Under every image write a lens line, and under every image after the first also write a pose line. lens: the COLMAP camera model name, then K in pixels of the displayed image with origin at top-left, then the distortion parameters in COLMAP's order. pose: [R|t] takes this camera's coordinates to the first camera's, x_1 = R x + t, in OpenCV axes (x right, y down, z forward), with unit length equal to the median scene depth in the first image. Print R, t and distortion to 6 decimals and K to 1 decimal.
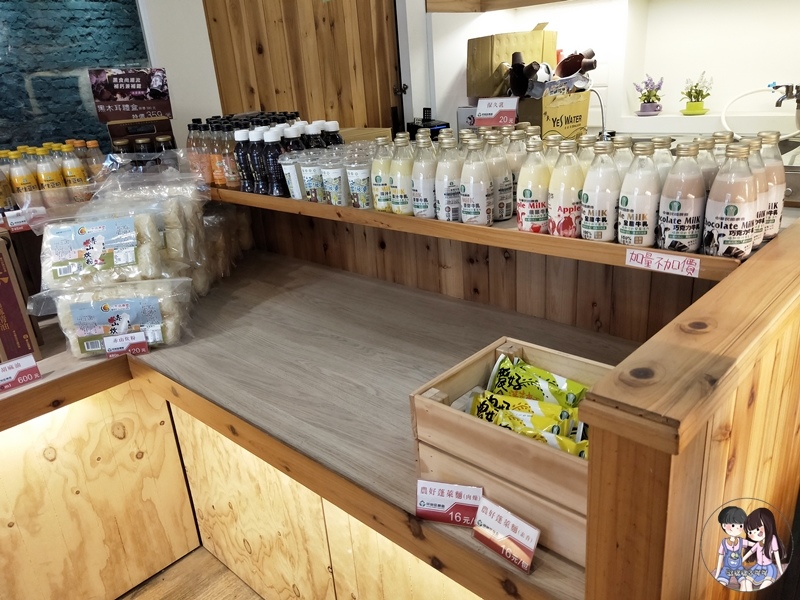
lens RADIAL K [[621.1, 0, 400.9], [0, 621.1, 299.7], [0, 0, 1]] dist [0.038446, -0.008234]
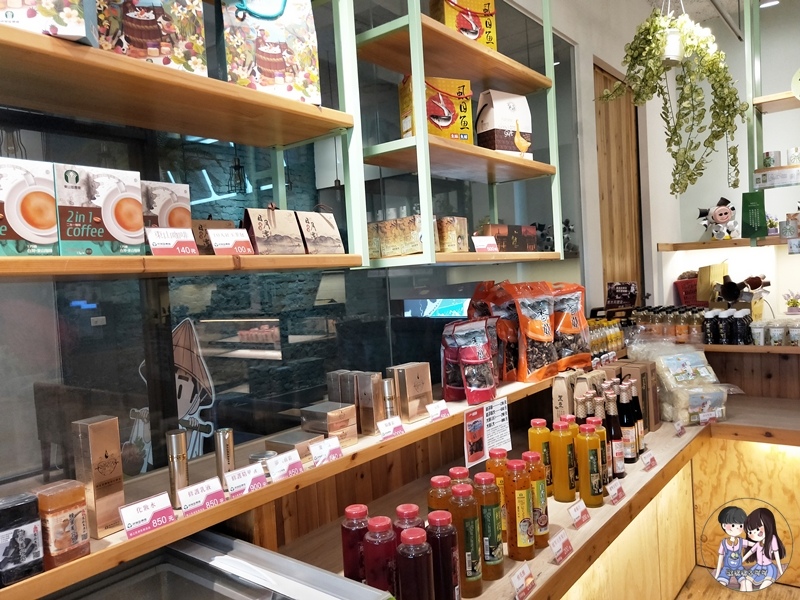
lens RADIAL K [[621.1, 0, 400.6], [0, 621.1, 300.9], [0, 0, 1]] dist [0.038446, -0.008234]
pose [[0.995313, 0.008949, 0.096295, -1.259201], [0.022546, 0.946800, -0.321032, 0.263518], [-0.094045, 0.321698, 0.942160, -0.667663]]
